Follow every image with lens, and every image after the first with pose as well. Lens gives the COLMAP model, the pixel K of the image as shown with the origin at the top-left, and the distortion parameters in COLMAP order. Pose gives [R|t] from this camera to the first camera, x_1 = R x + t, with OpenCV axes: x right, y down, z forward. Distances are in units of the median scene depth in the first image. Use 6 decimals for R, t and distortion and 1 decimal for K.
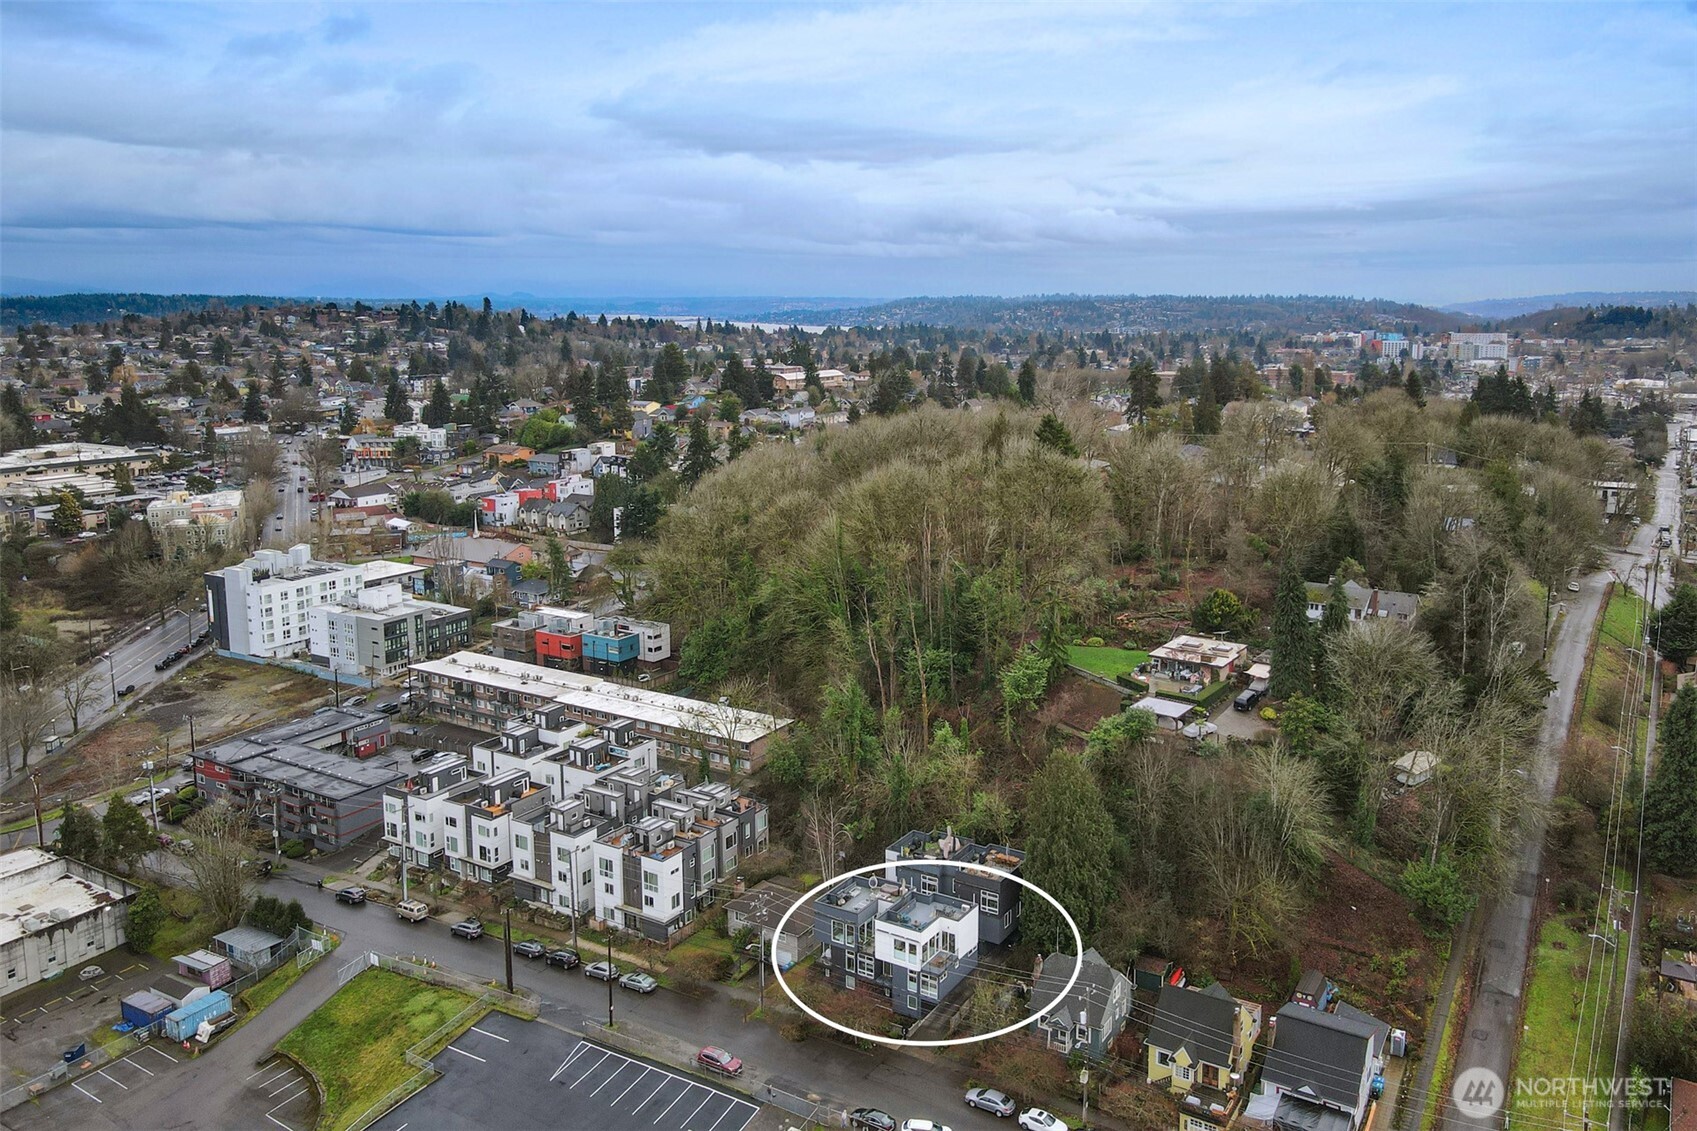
lens RADIAL K [[1229.2, 0, 858.0], [0, 1229.2, 564.2], [0, 0, 1]] dist [0.006549, 0.004846]
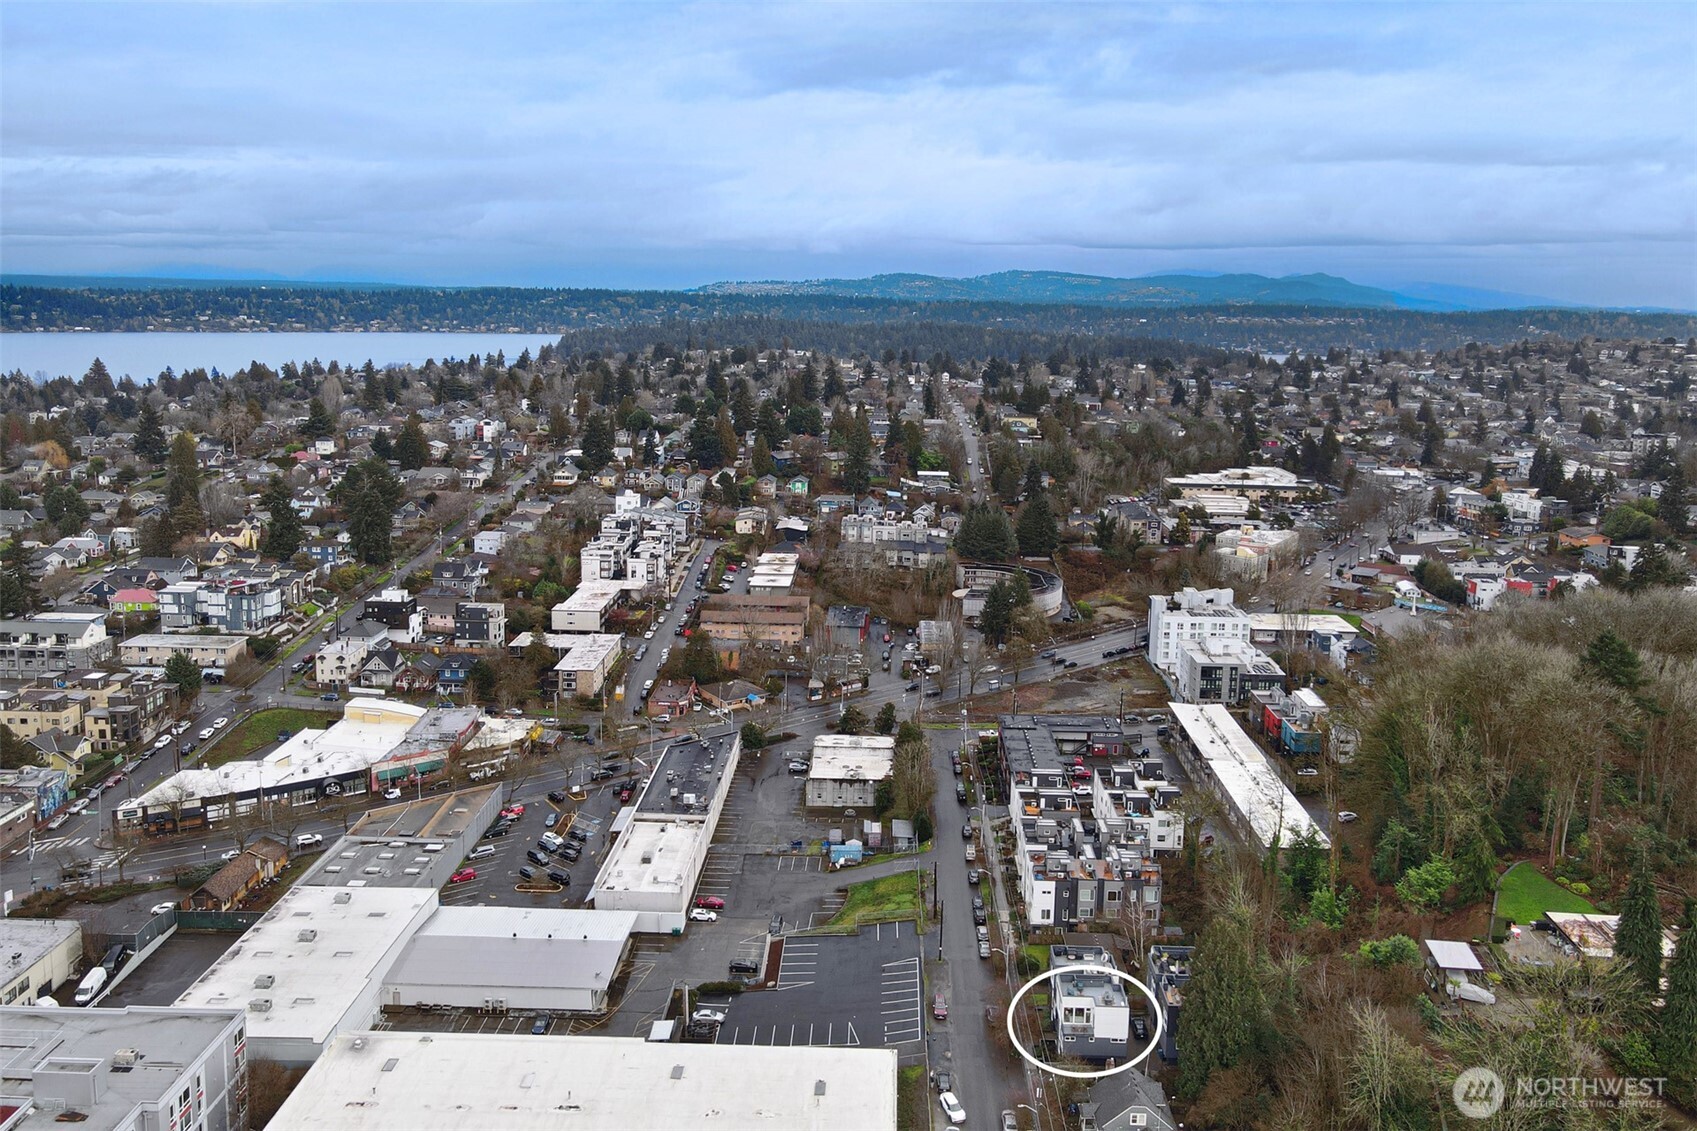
lens RADIAL K [[1229.2, 0, 852.4], [0, 1229.2, 549.7], [0, 0, 1]] dist [0.006549, 0.004846]
pose [[0.502473, 0.183460, -0.844904, 0.908230], [-0.196491, 0.975888, 0.095046, -0.226244], [0.841969, 0.118258, 0.526405, 0.074785]]
